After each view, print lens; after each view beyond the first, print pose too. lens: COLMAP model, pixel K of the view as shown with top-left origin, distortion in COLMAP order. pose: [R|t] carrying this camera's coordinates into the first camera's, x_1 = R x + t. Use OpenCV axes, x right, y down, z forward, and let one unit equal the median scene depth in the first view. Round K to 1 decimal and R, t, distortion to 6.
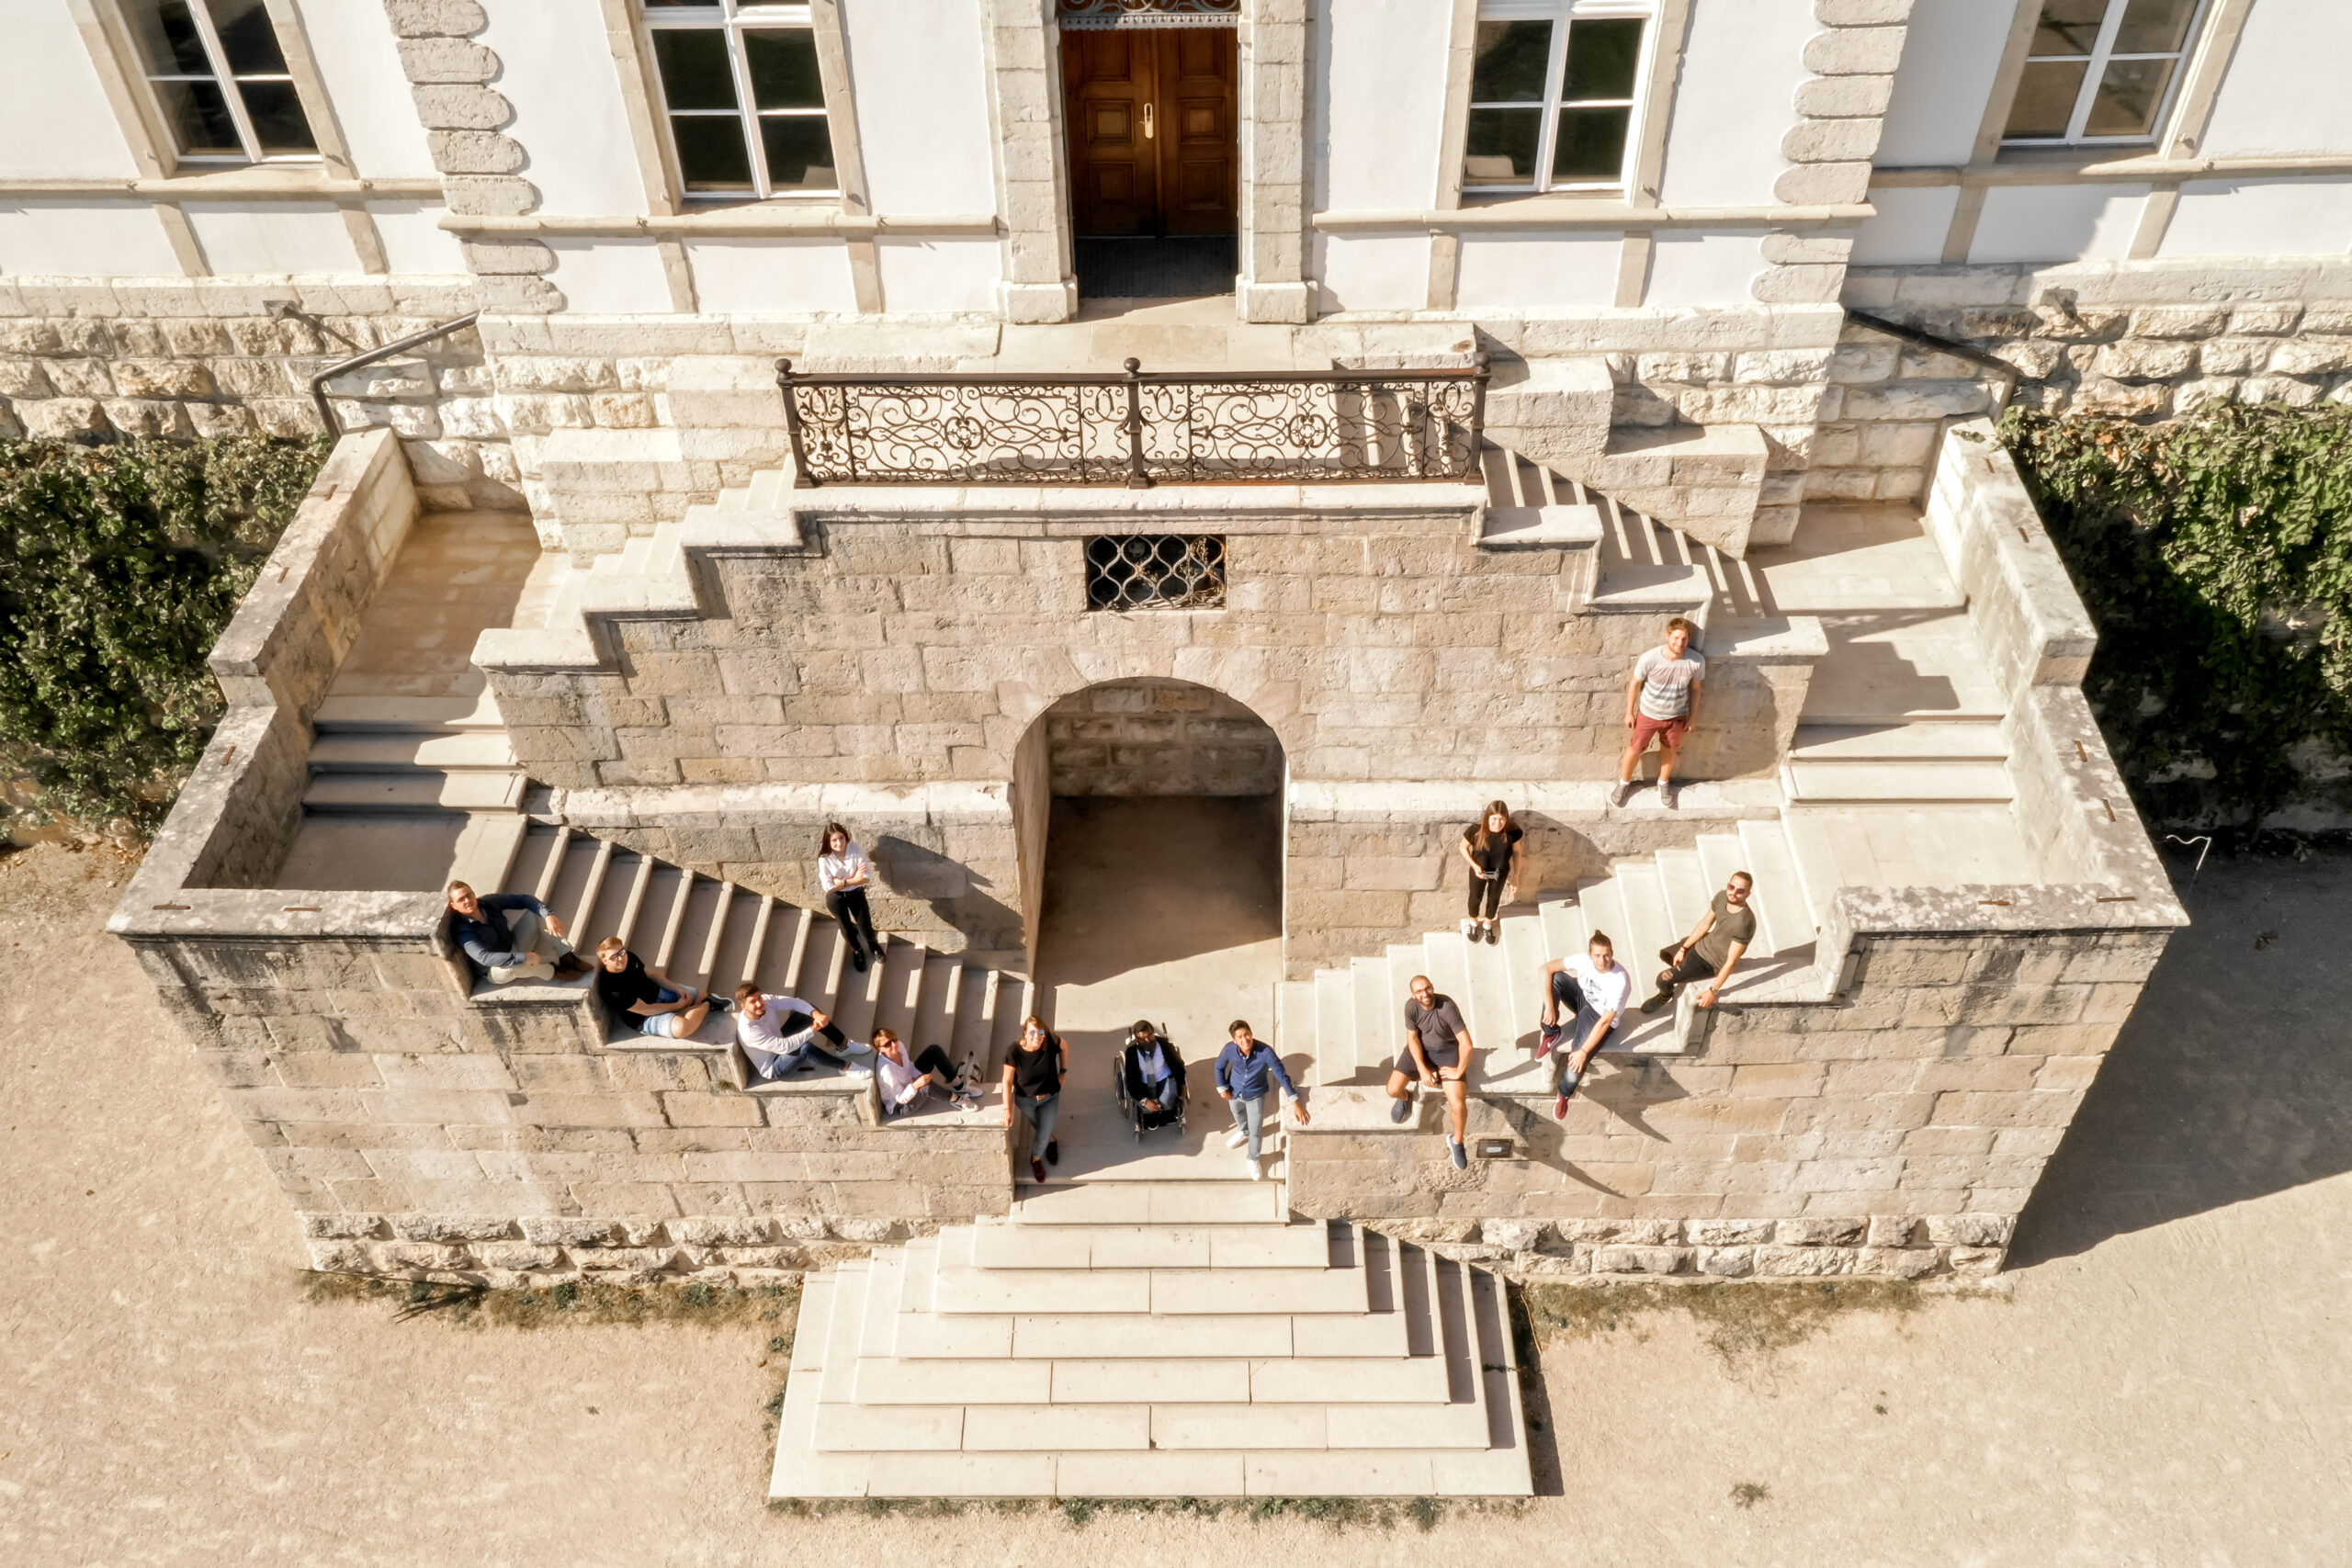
lens RADIAL K [[1944.1, 0, 1183.1], [0, 1944.1, 734.9], [0, 0, 1]] dist [0.015362, -0.002296]
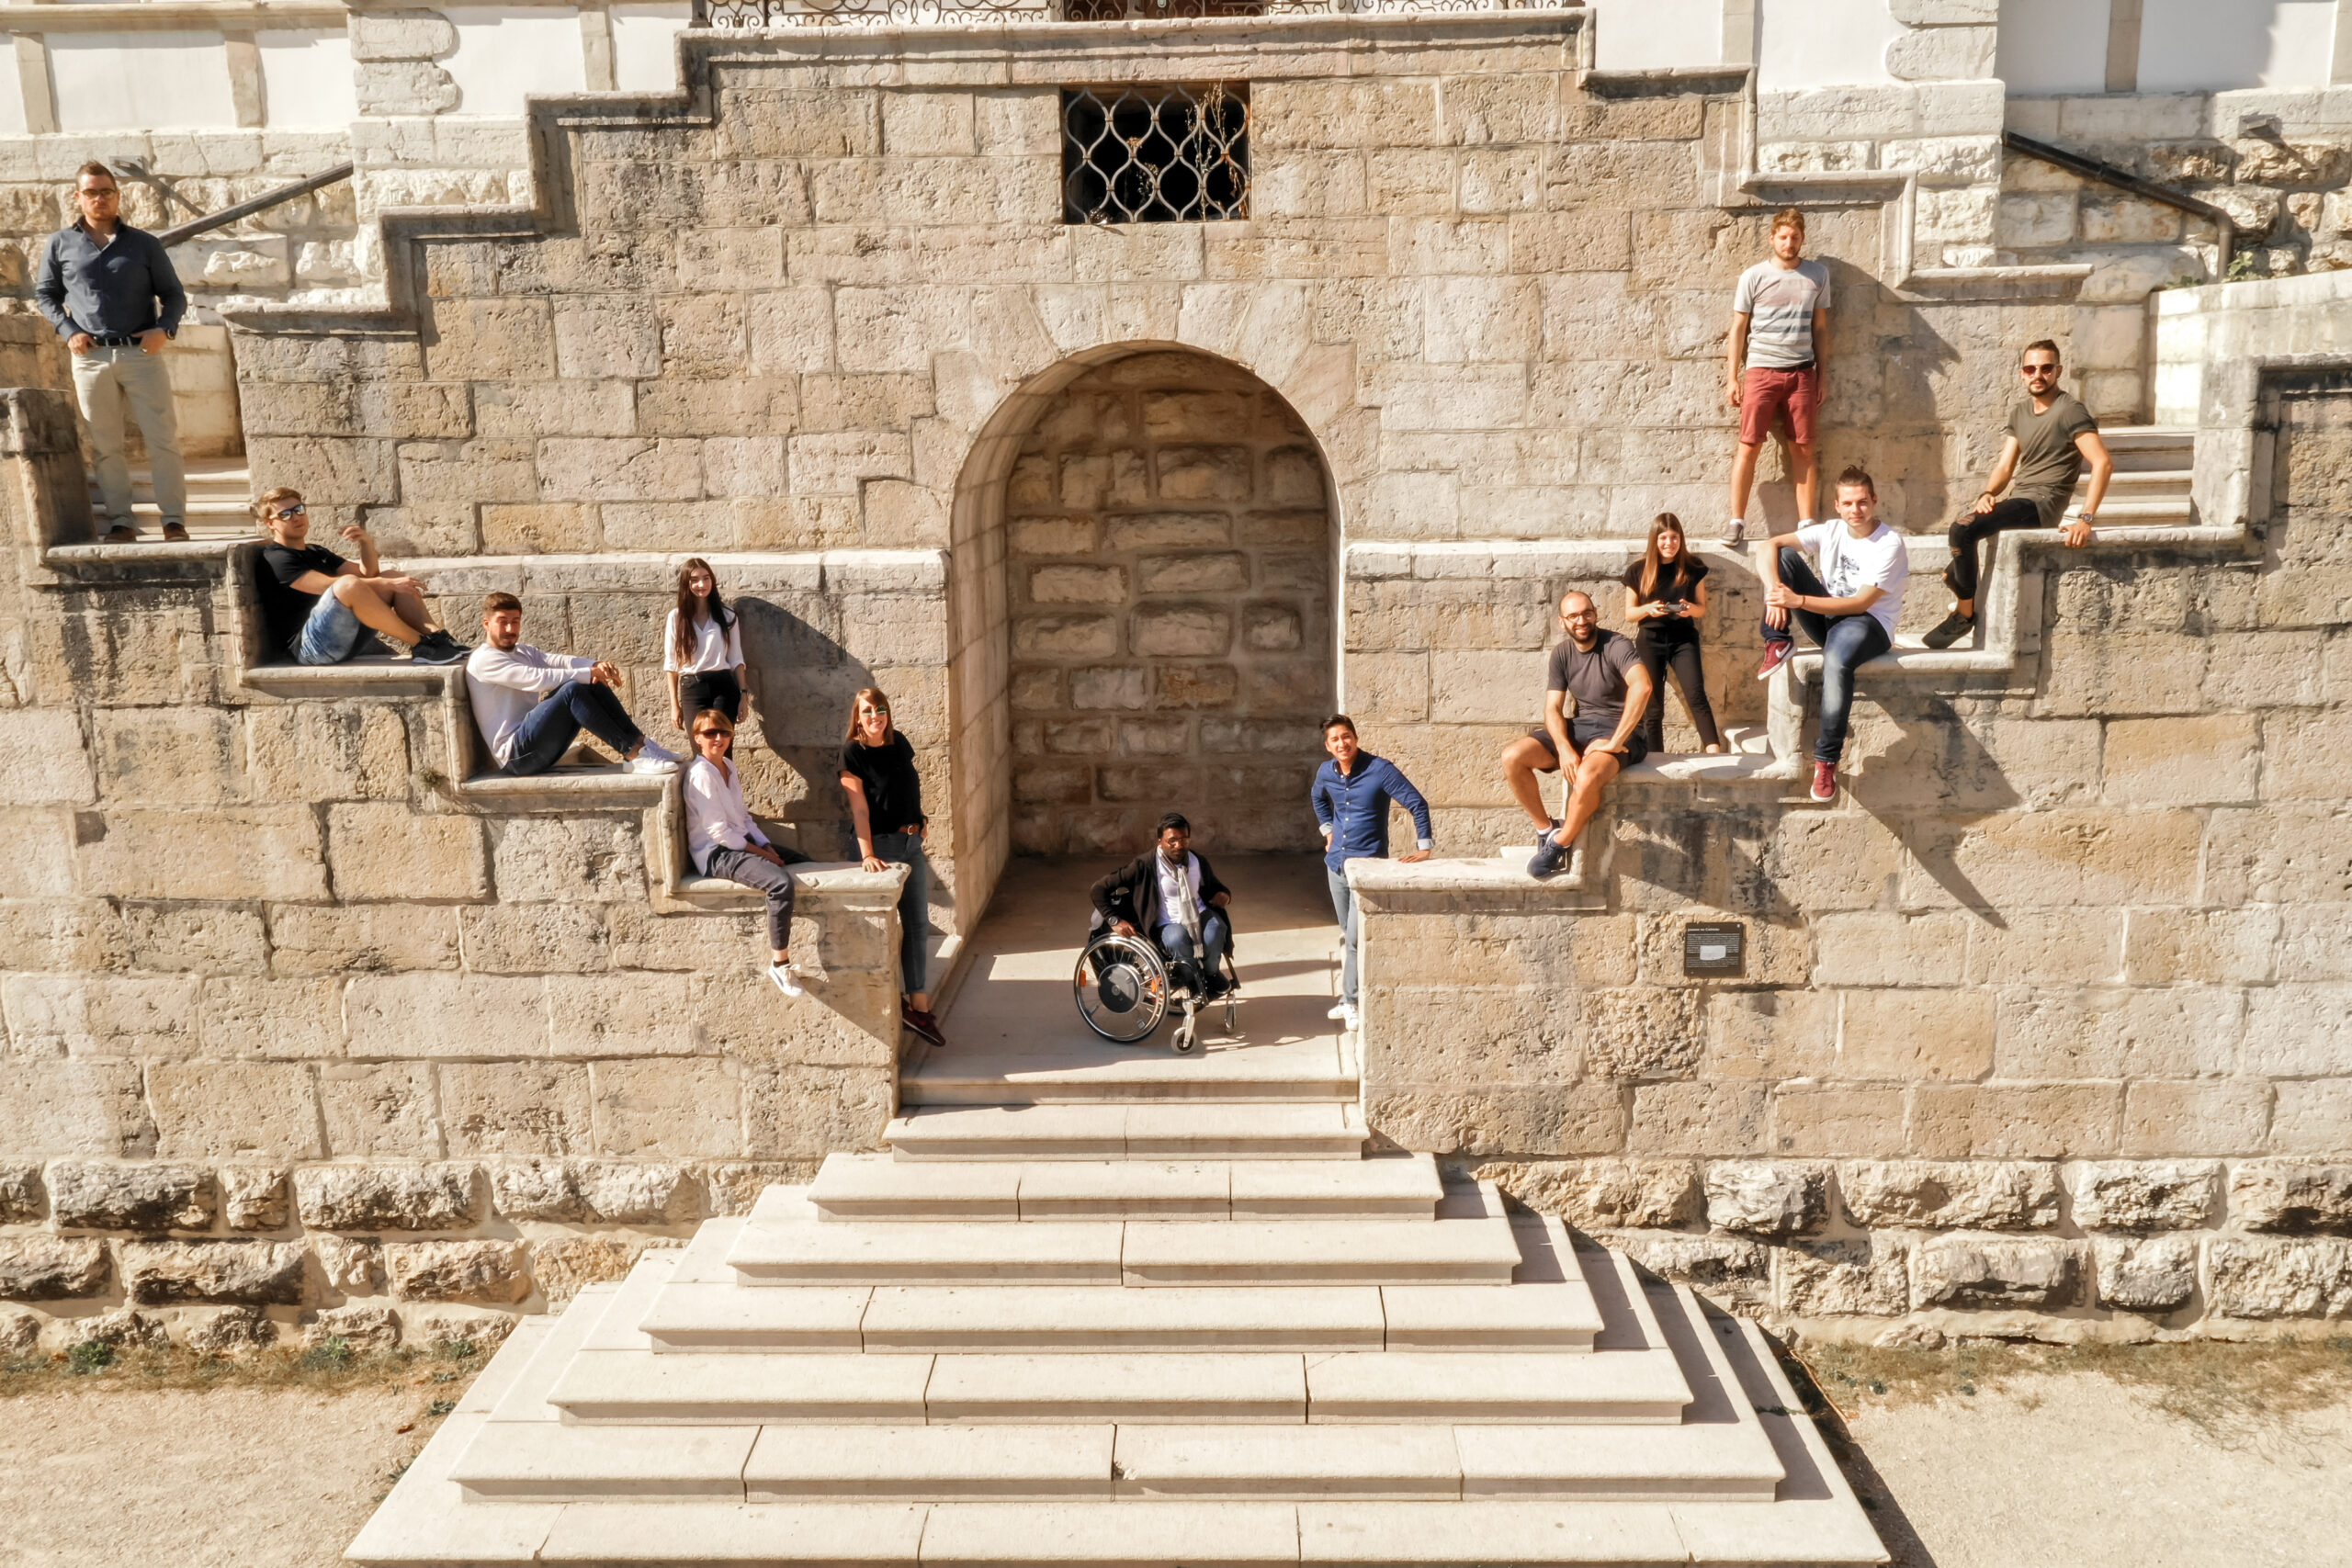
lens RADIAL K [[1944.1, 0, 1182.2], [0, 1944.1, 790.2], [0, 0, 1]] dist [0.015362, -0.002296]
pose [[0.999811, 0.004061, -0.019001, 0.010137], [-0.013742, 0.839148, -0.543729, 0.479269], [0.013736, 0.543887, 0.839046, 0.463352]]
